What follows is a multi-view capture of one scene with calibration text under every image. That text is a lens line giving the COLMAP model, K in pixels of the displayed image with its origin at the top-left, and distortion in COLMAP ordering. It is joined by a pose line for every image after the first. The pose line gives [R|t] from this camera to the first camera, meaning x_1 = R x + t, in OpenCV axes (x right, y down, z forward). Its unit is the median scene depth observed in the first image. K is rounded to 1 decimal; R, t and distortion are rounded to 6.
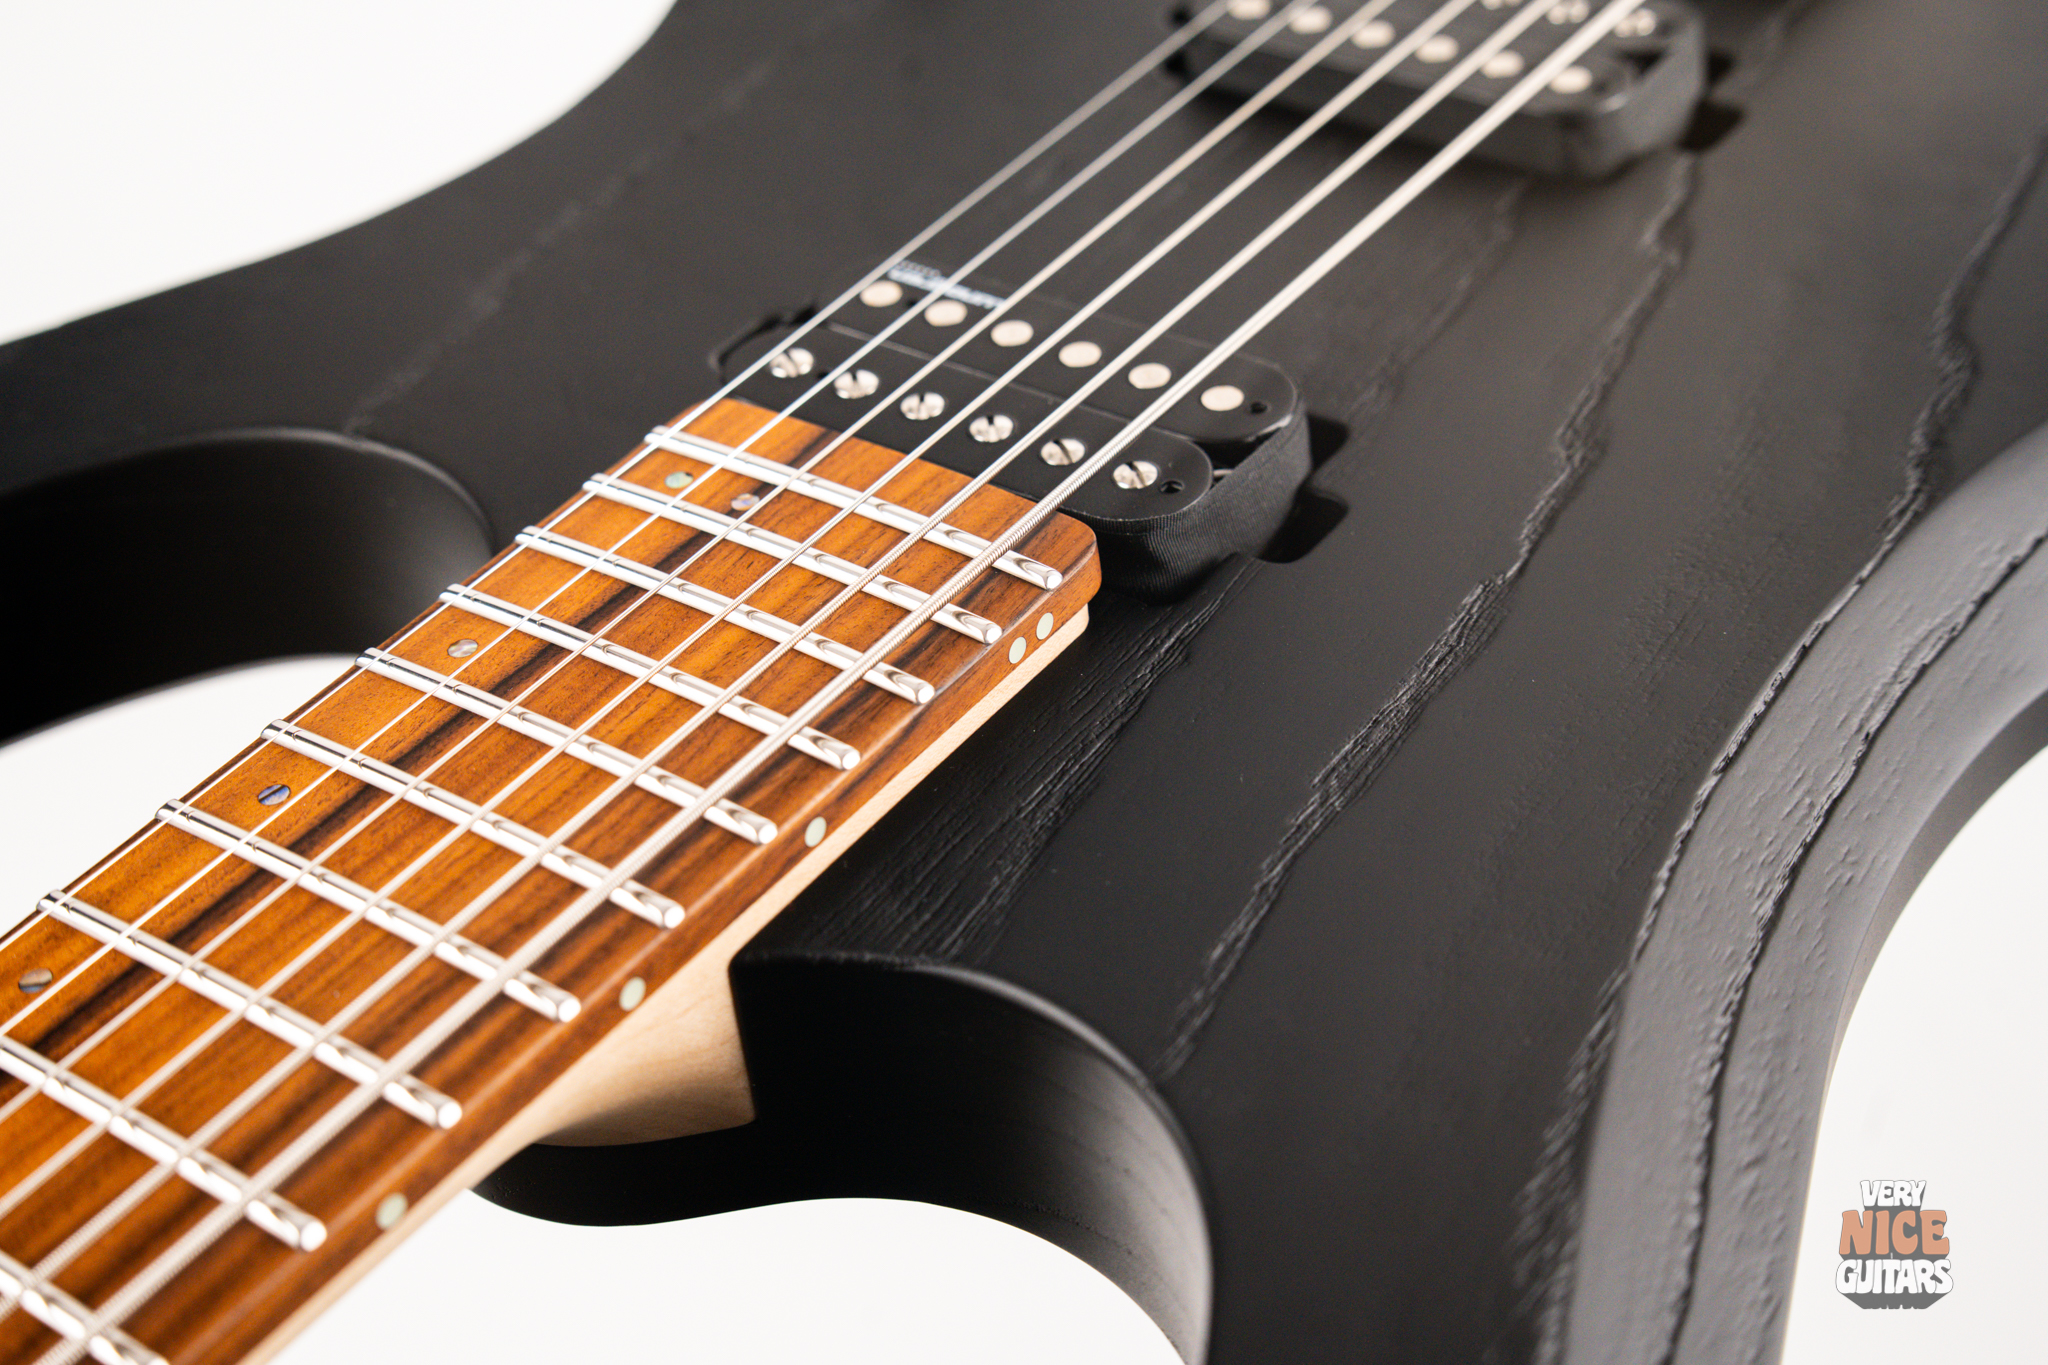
lens RADIAL K [[2985.5, 0, 1024.0], [0, 2985.5, 682.5], [0, 0, 1]] dist [0.106853, -0.399294]
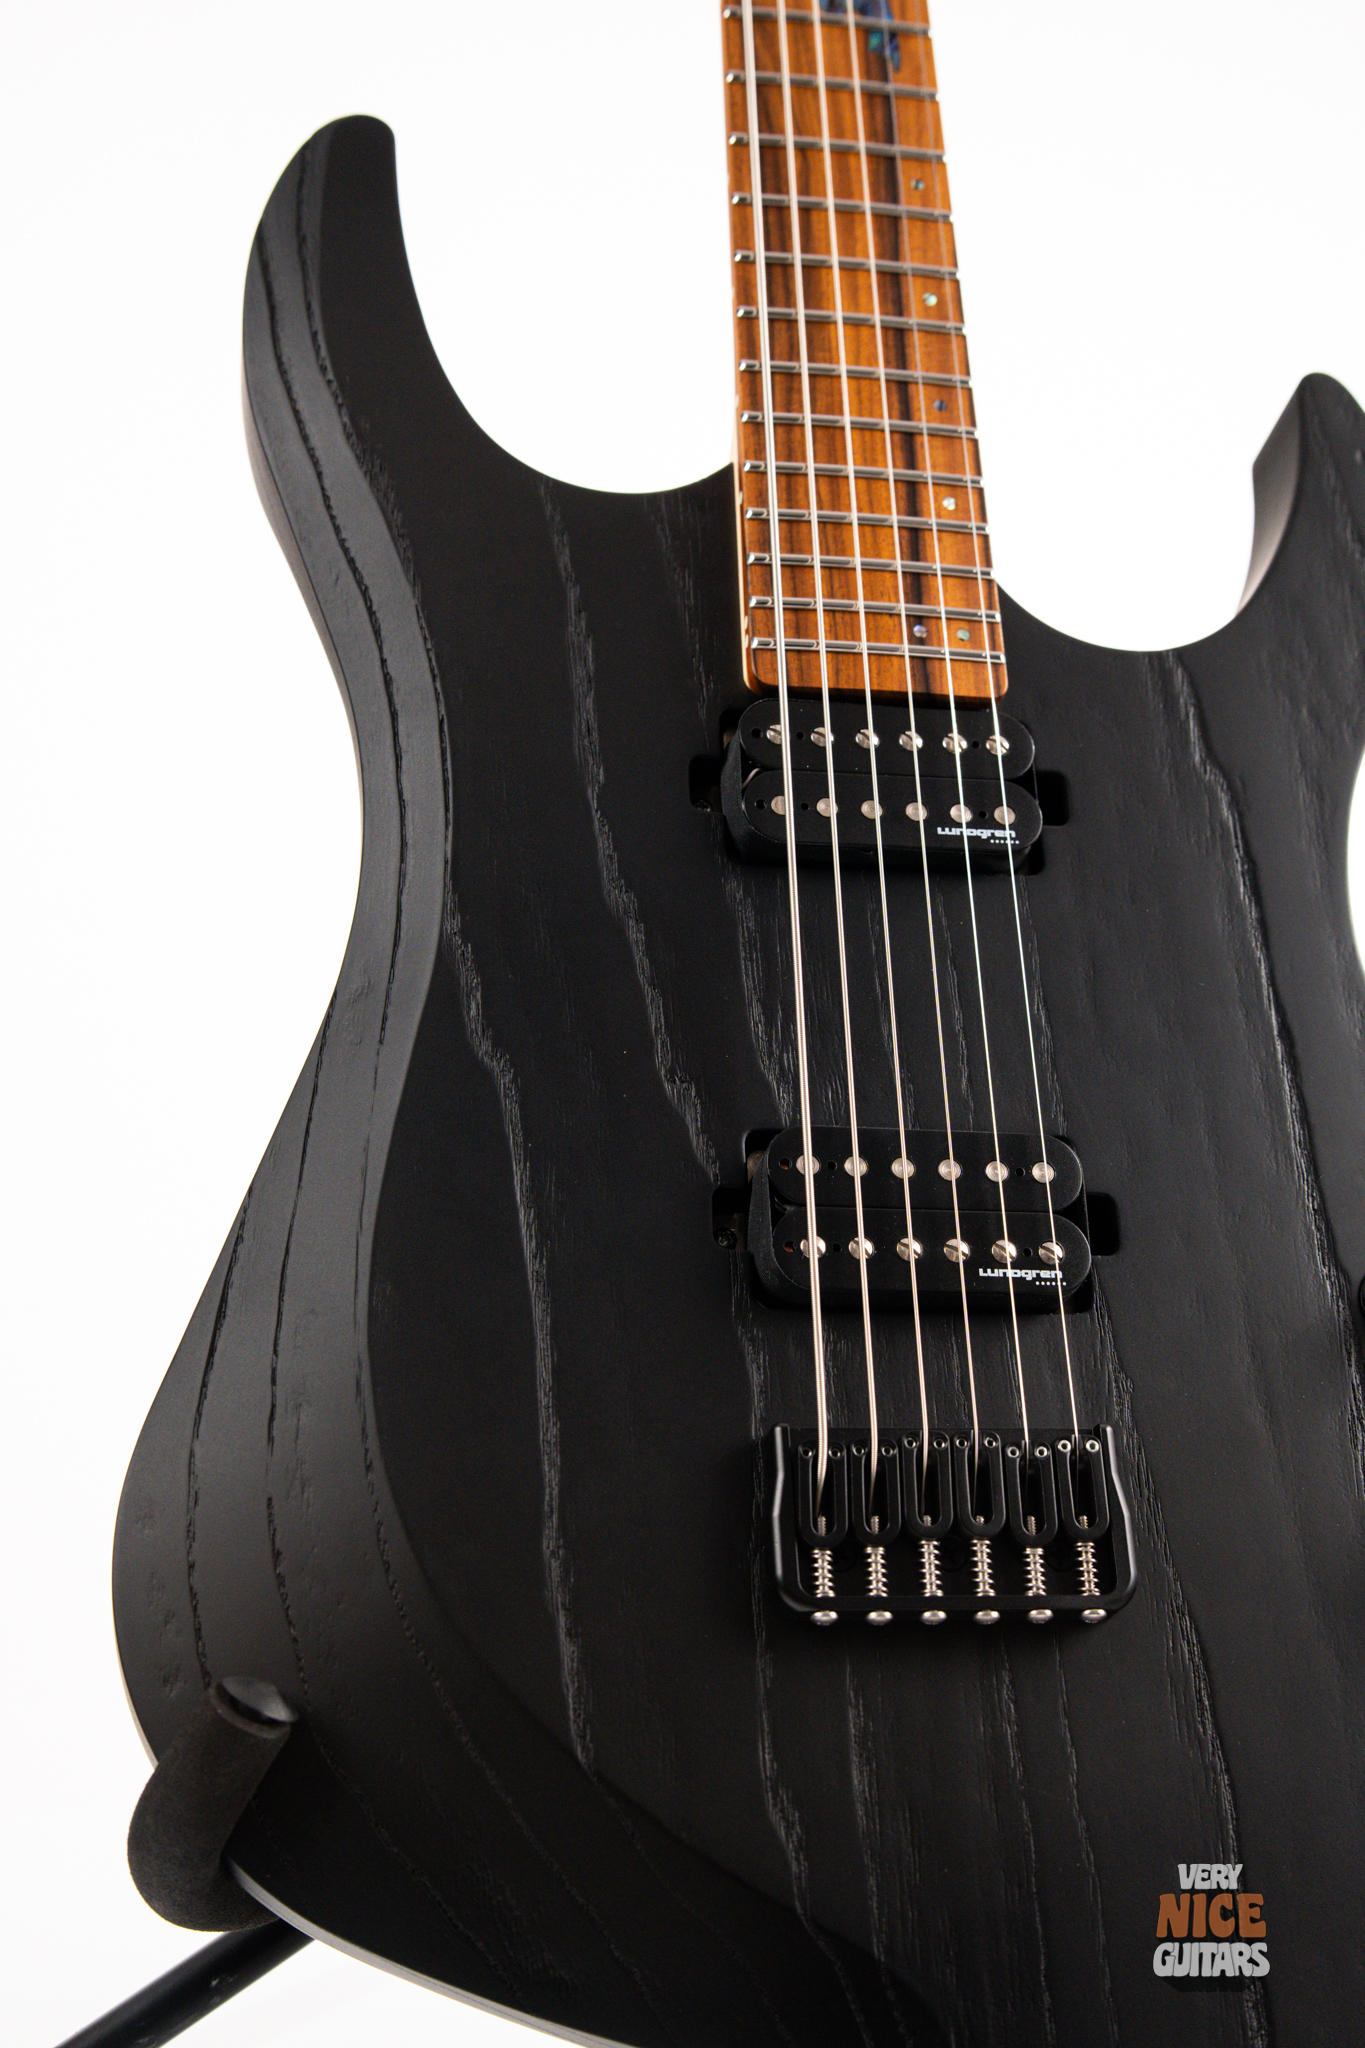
lens RADIAL K [[2902.2, 0, 682.5], [0, 2902.2, 1024.0], [0, 0, 1]] dist [0.097684, -0.327697]
pose [[-0.784429, 0.527037, -0.326961, 0.858375], [-0.471532, -0.164321, 0.866404, -1.831642], [0.402901, 0.833805, 0.377413, 0.426226]]
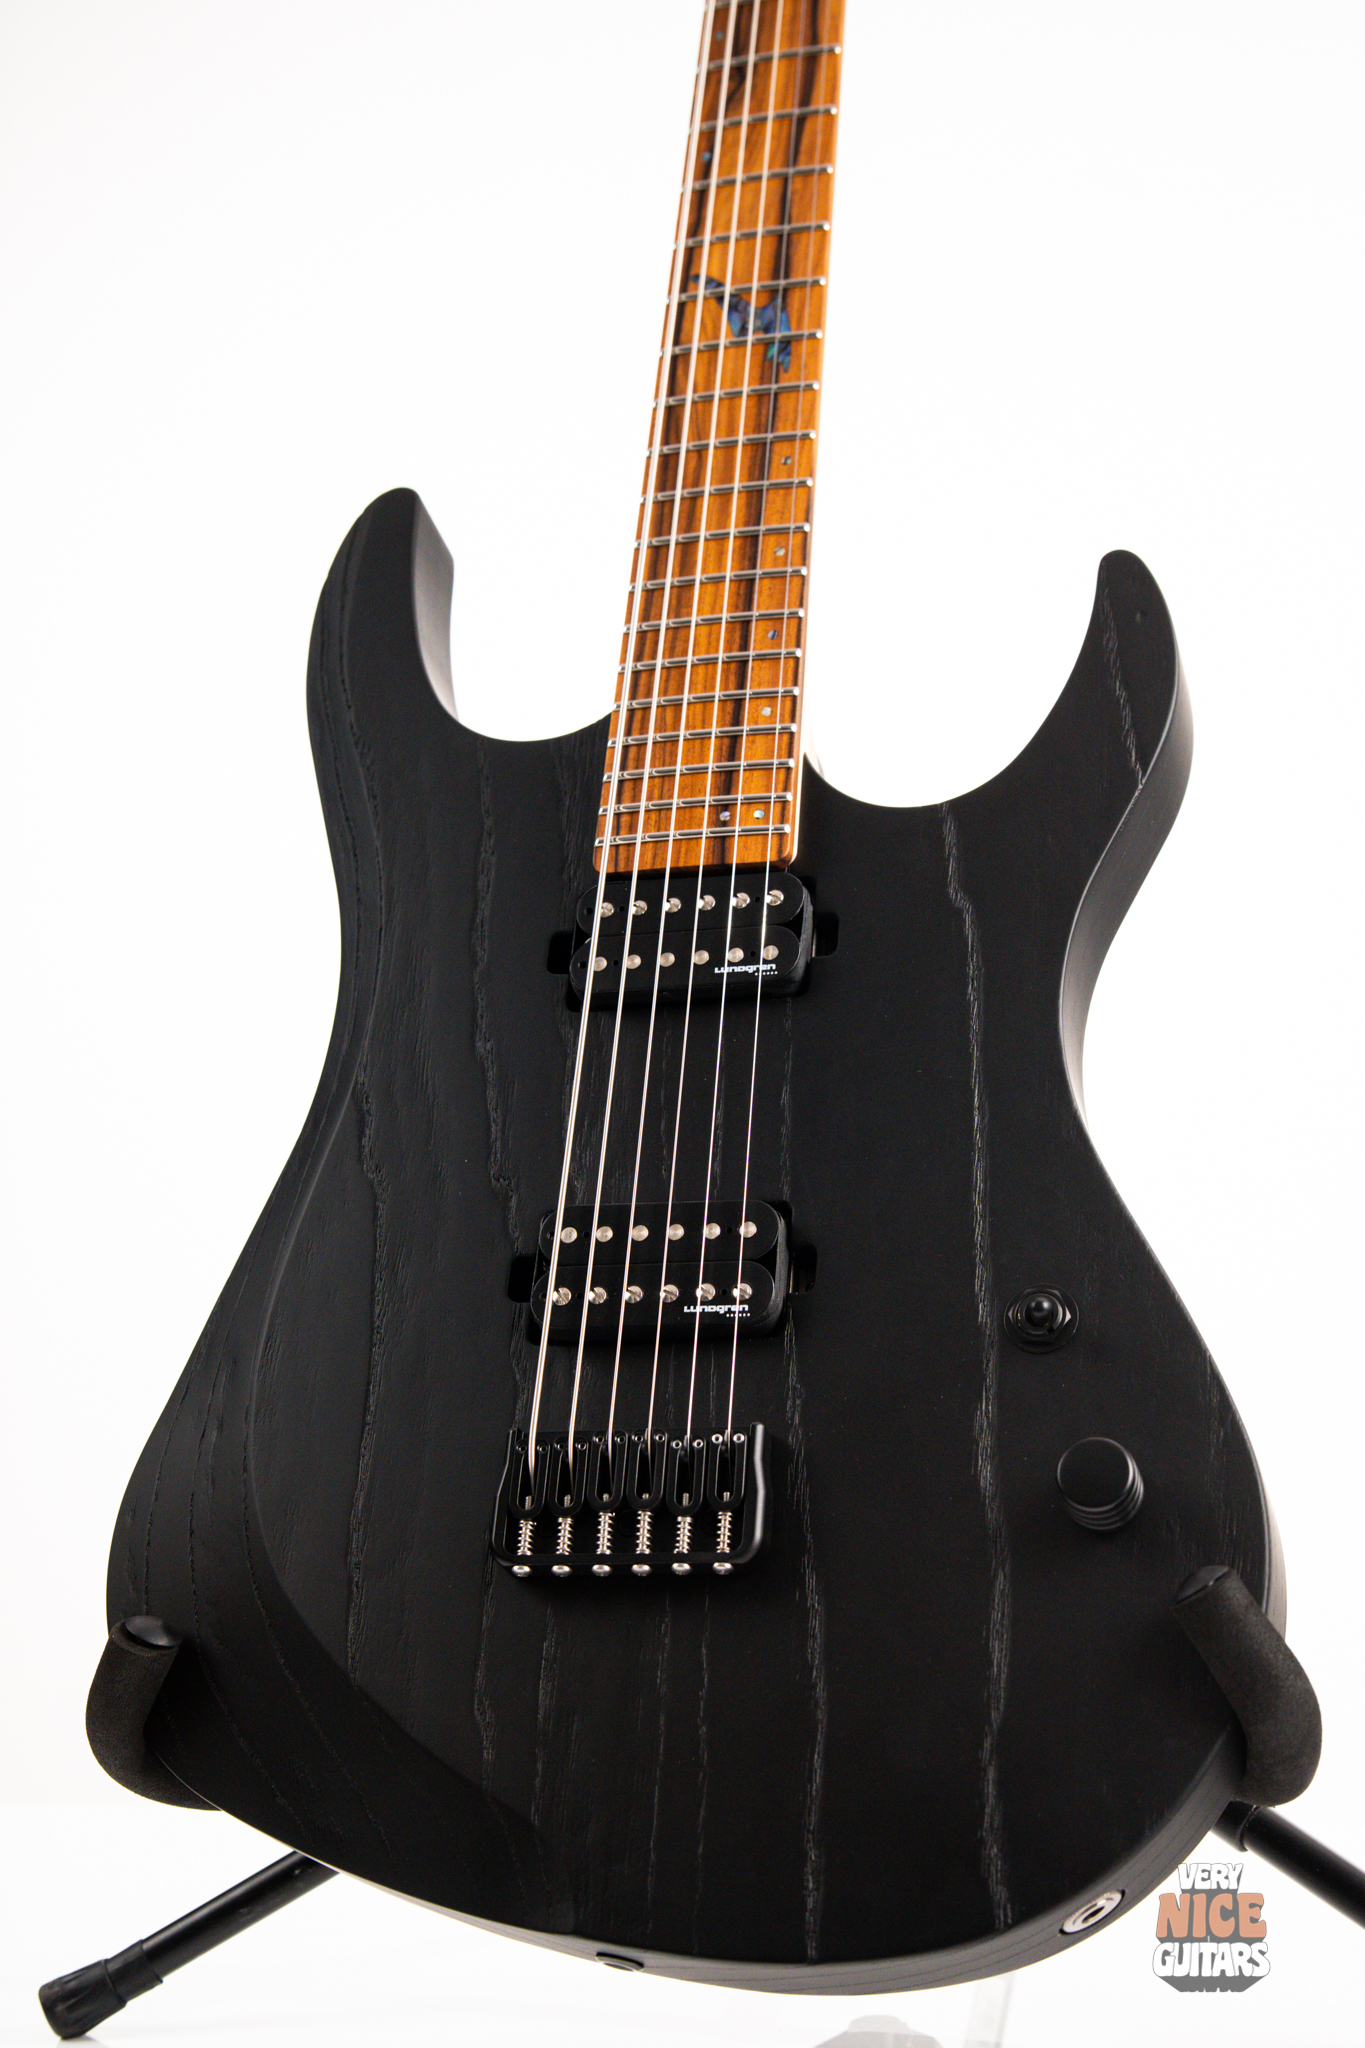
lens RADIAL K [[2864.7, 0, 682.5], [0, 2864.7, 1024.0], [0, 0, 1]] dist [0.065513, 0.021330]
pose [[-0.808659, 0.588216, 0.008501, 0.020098], [-0.050008, -0.083133, 0.995283, -2.684154], [0.586148, 0.804419, 0.096642, 0.921318]]
